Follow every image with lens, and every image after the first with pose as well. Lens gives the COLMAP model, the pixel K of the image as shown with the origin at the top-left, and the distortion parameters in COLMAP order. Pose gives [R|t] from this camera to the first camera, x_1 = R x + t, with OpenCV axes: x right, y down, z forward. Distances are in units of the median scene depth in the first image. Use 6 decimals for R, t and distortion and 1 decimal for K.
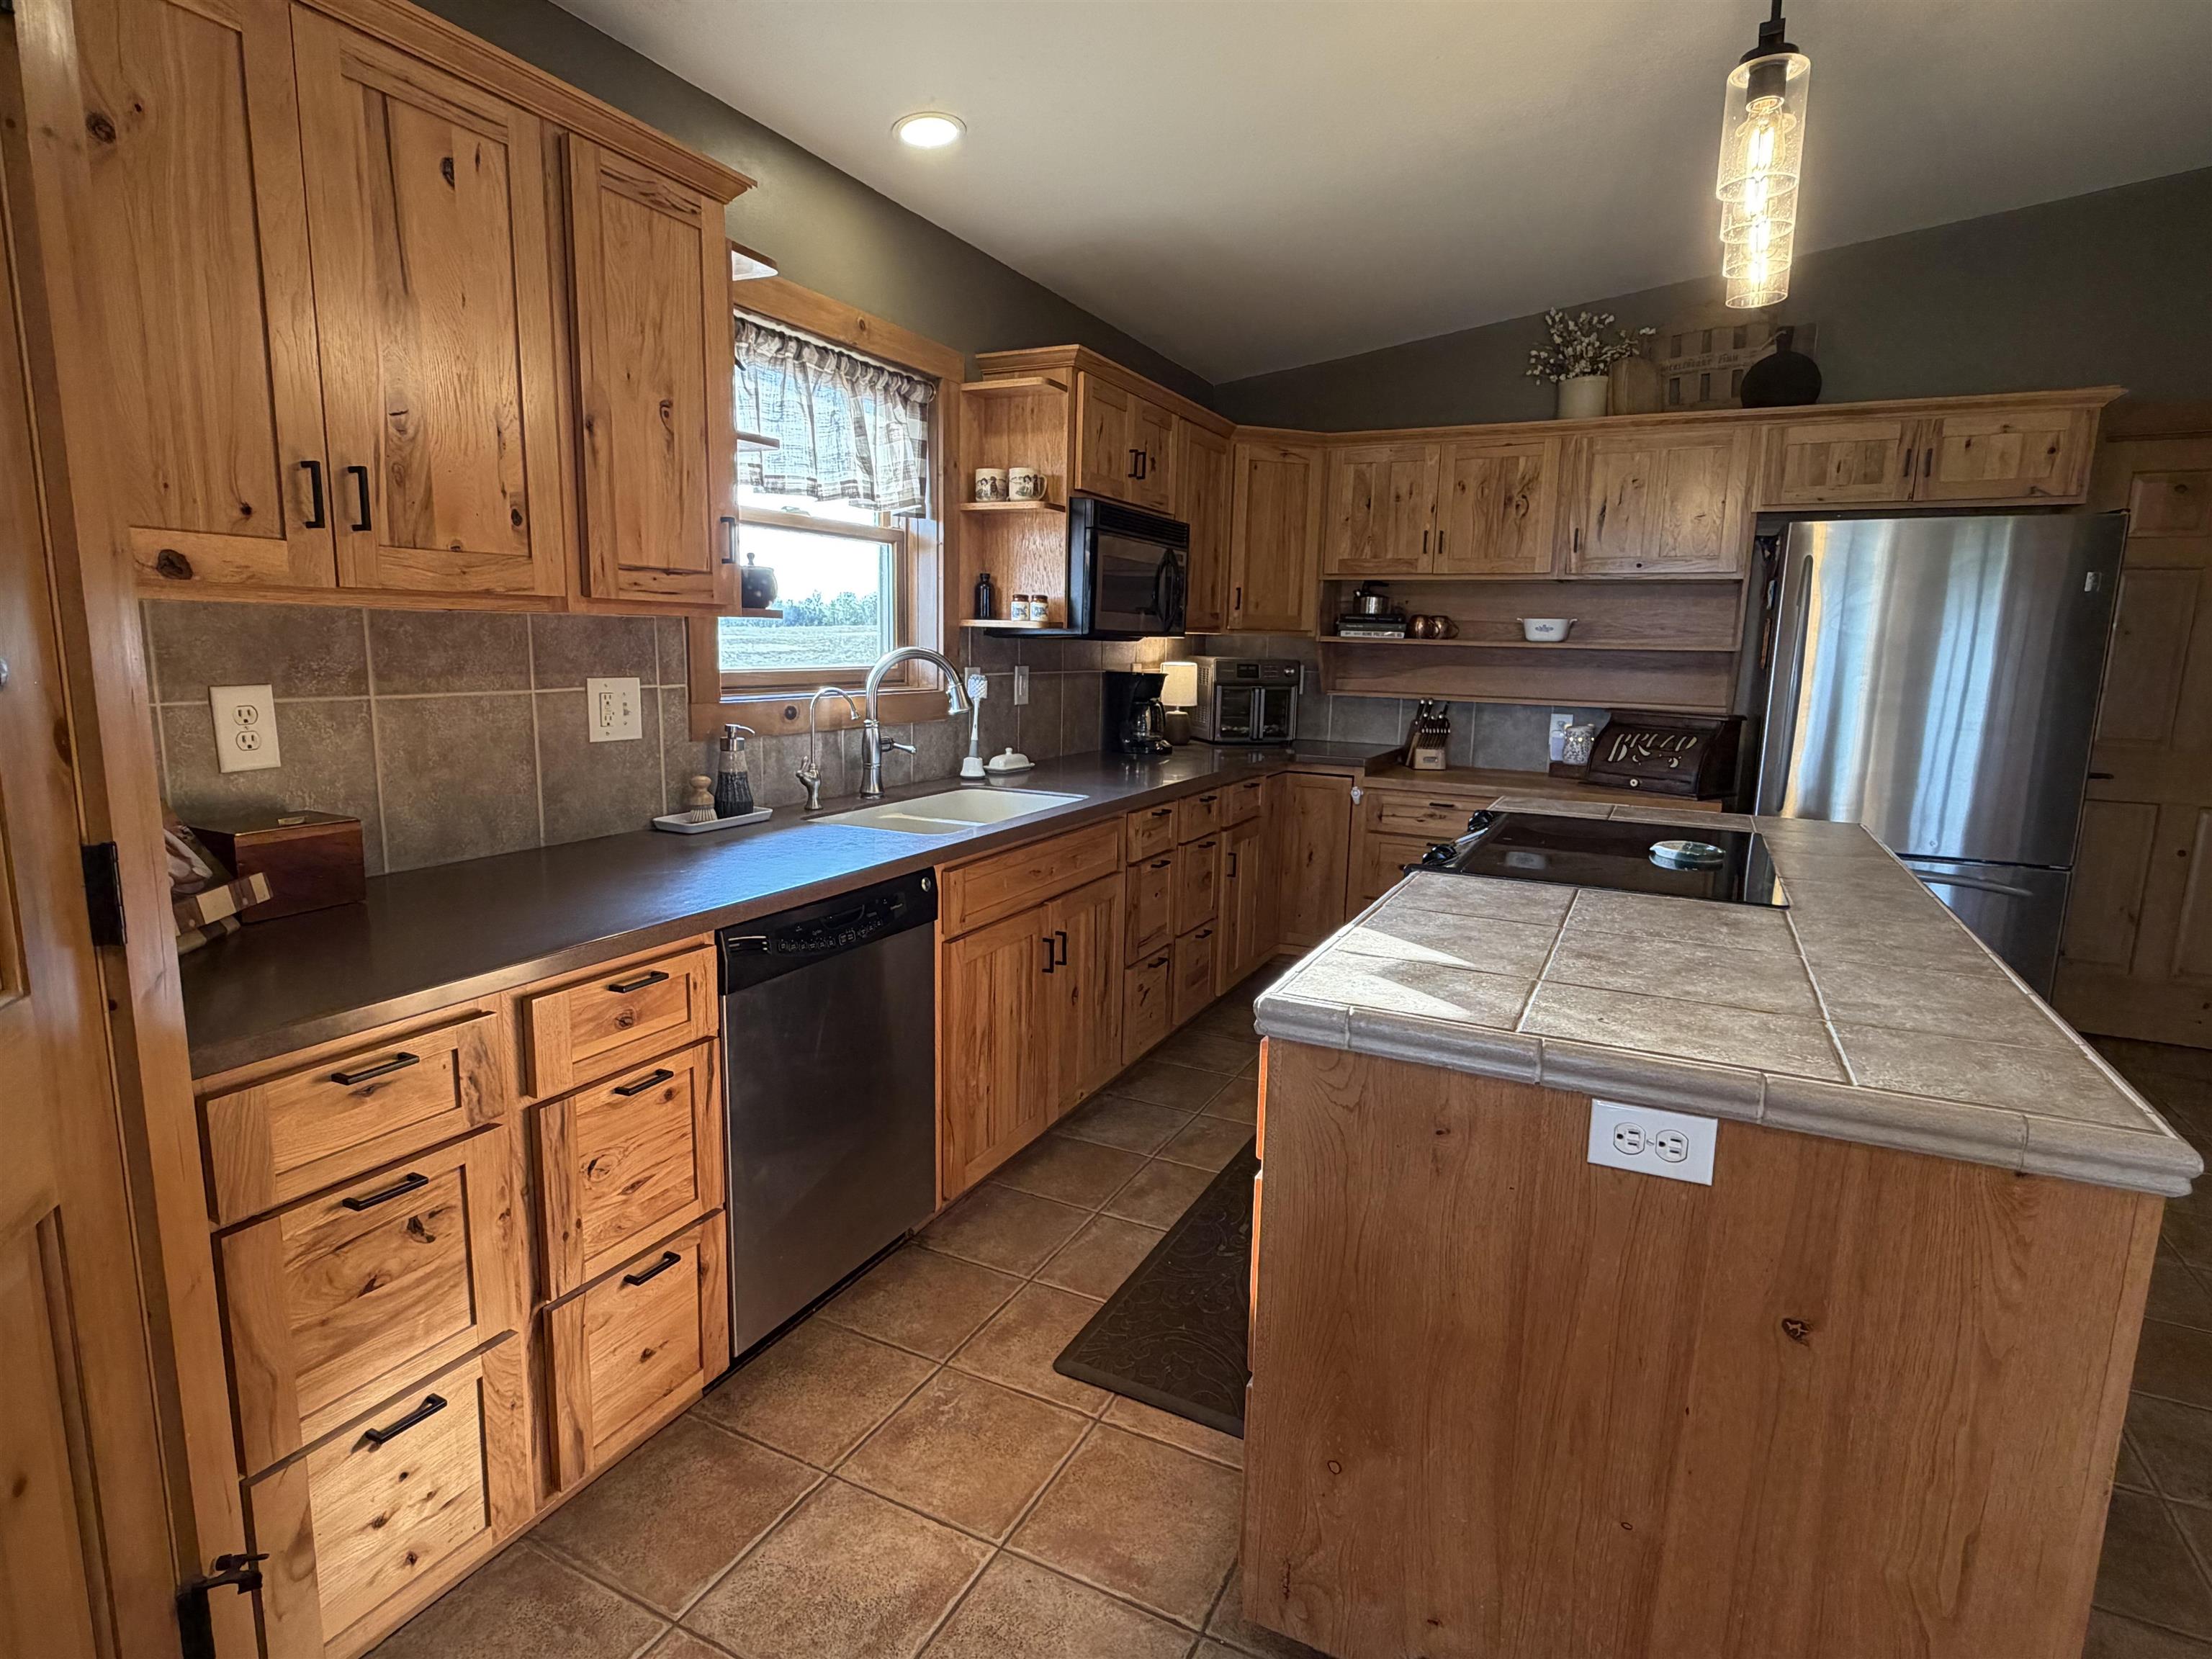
lens RADIAL K [[1146.1, 0, 1105.5], [0, 1146.1, 833.8], [0, 0, 1]] dist [-0.000461, -0.000227]
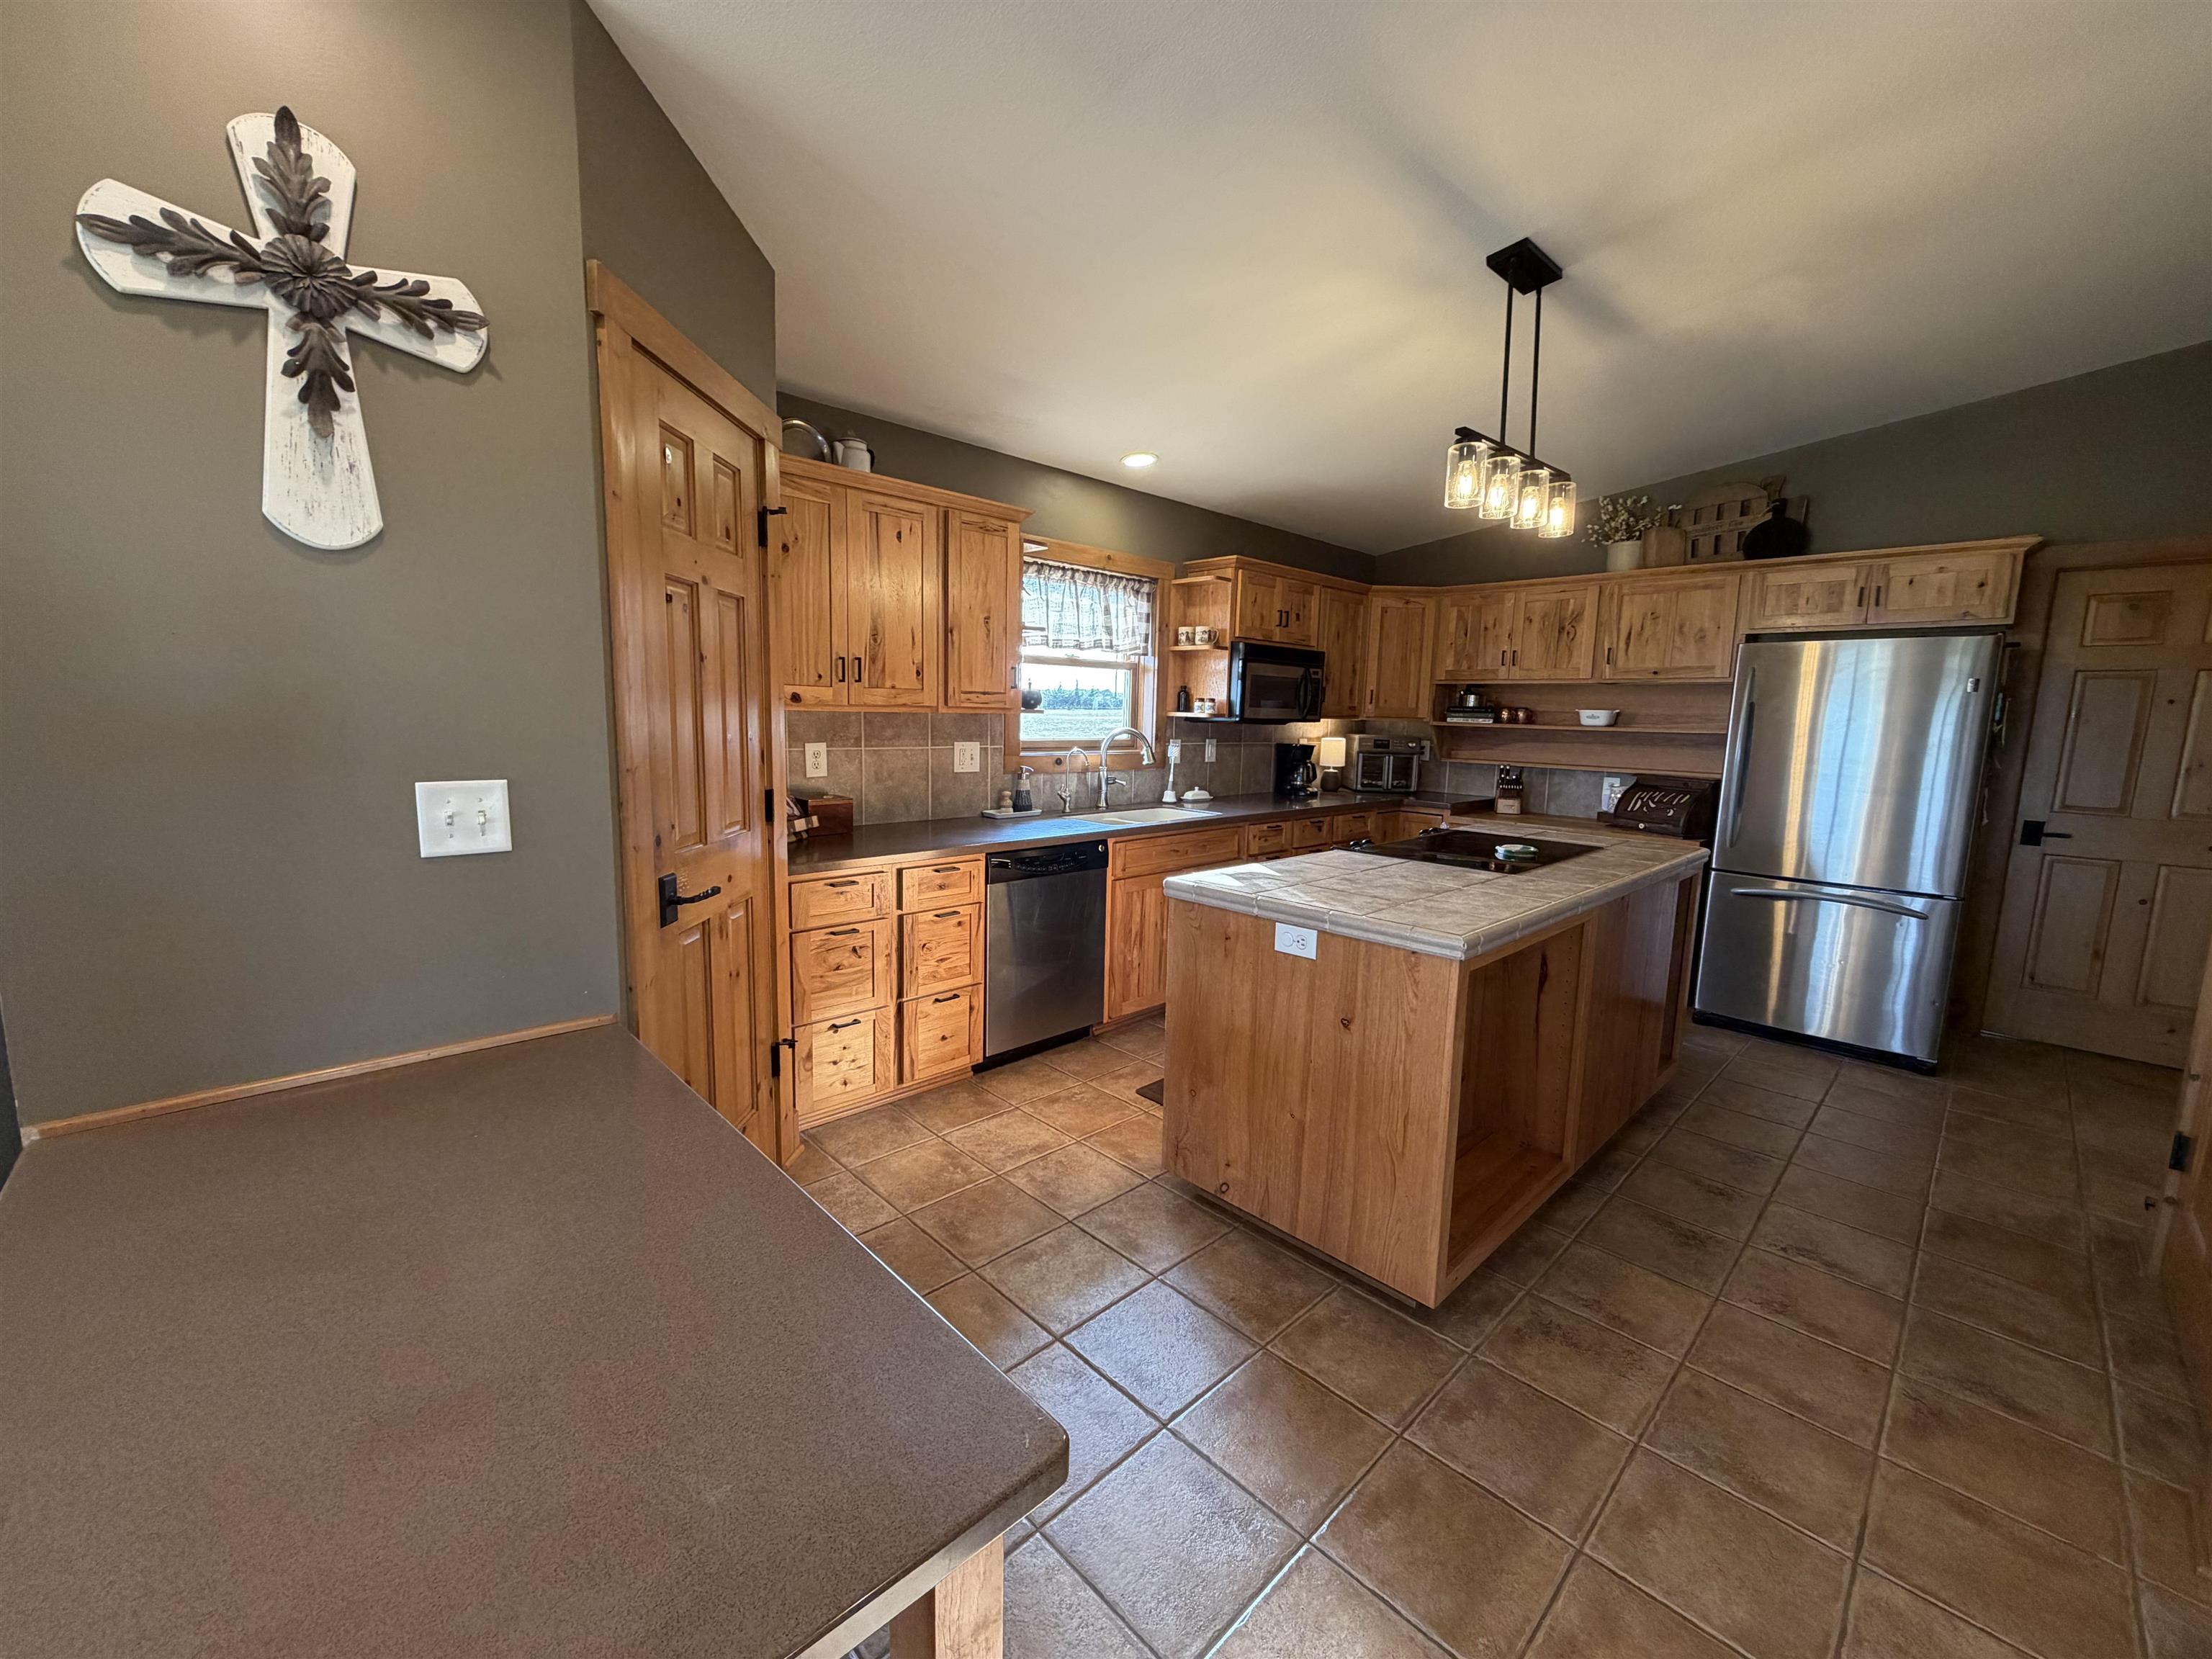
lens RADIAL K [[883.0, 0, 1106.0], [0, 883.0, 829.5], [0, 0, 1]] dist [-0.000191, -0.000185]
pose [[0.942285, 0.044781, -0.331804, 0.317186], [-0.059232, 0.997680, -0.033562, 0.056350], [0.329532, 0.051278, 0.942751, -0.385605]]
